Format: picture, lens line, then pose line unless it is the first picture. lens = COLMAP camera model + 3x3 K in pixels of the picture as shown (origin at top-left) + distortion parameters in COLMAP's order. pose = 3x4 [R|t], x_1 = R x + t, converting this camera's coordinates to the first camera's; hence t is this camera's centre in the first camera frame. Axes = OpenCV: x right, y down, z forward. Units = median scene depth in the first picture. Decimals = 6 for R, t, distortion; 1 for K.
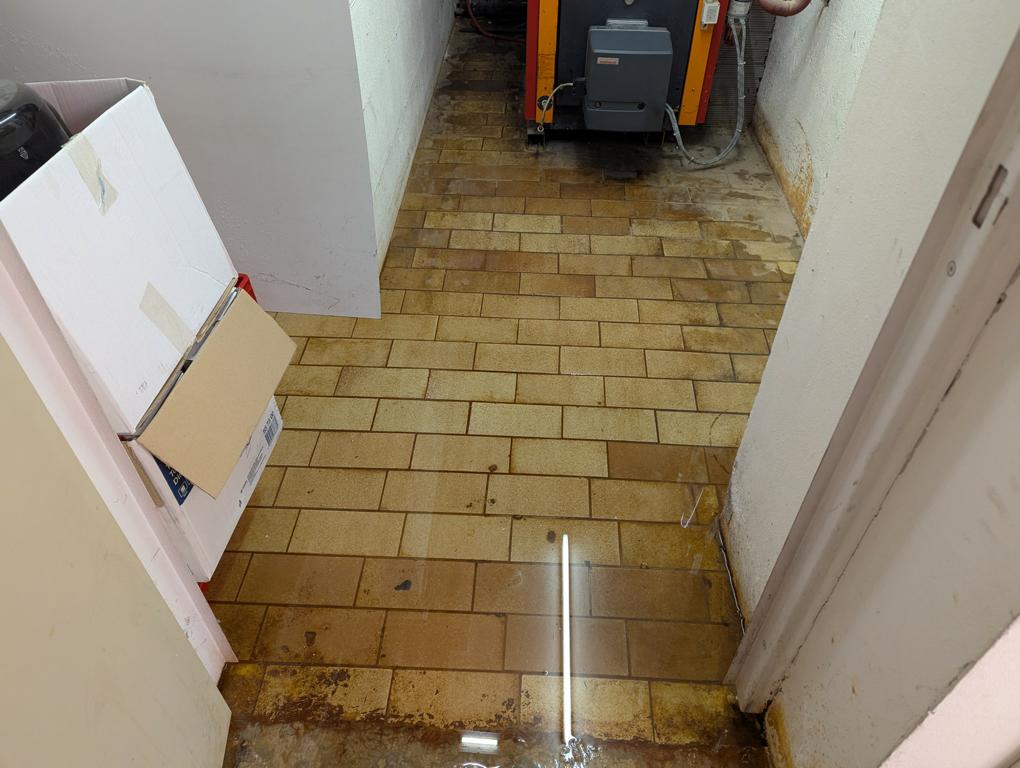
lens RADIAL K [[749.3, 0, 510.0], [0, 749.3, 384.0], [0, 0, 1]] dist [0.031673, -0.002295]
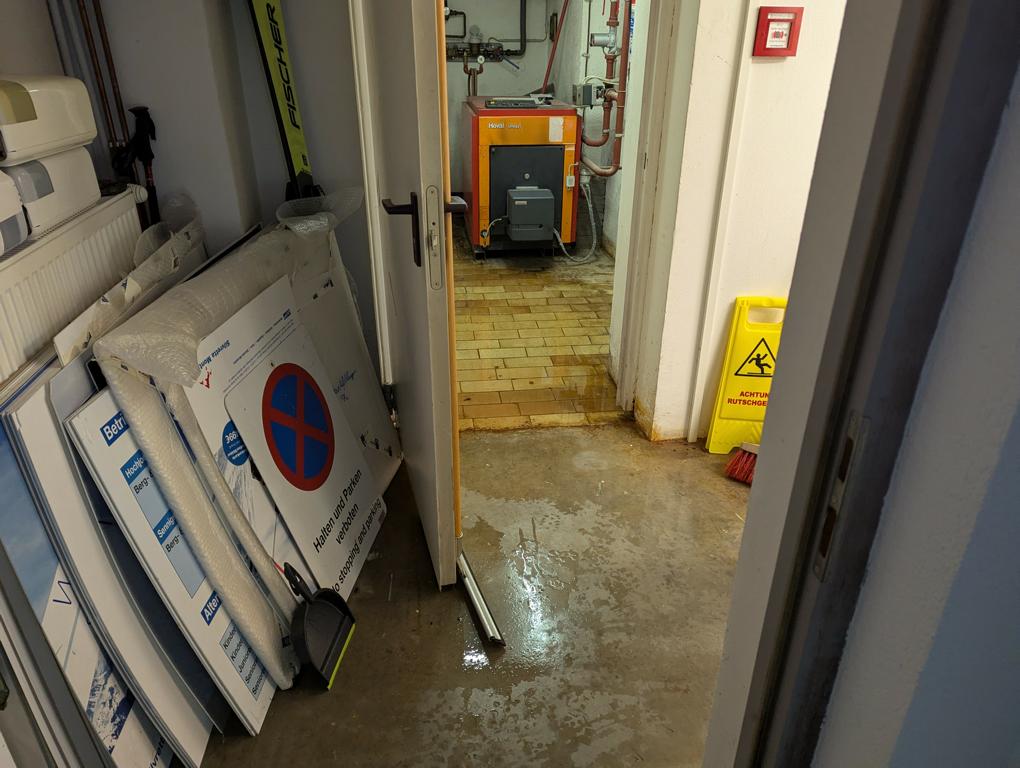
lens RADIAL K [[749.3, 0, 510.0], [0, 749.3, 384.0], [0, 0, 1]] dist [0.031673, -0.002295]
pose [[0.986261, -0.074757, 0.147310, -0.192336], [0.112789, 0.956274, -0.269849, 0.469771], [-0.120695, 0.282756, 0.951568, -0.606213]]
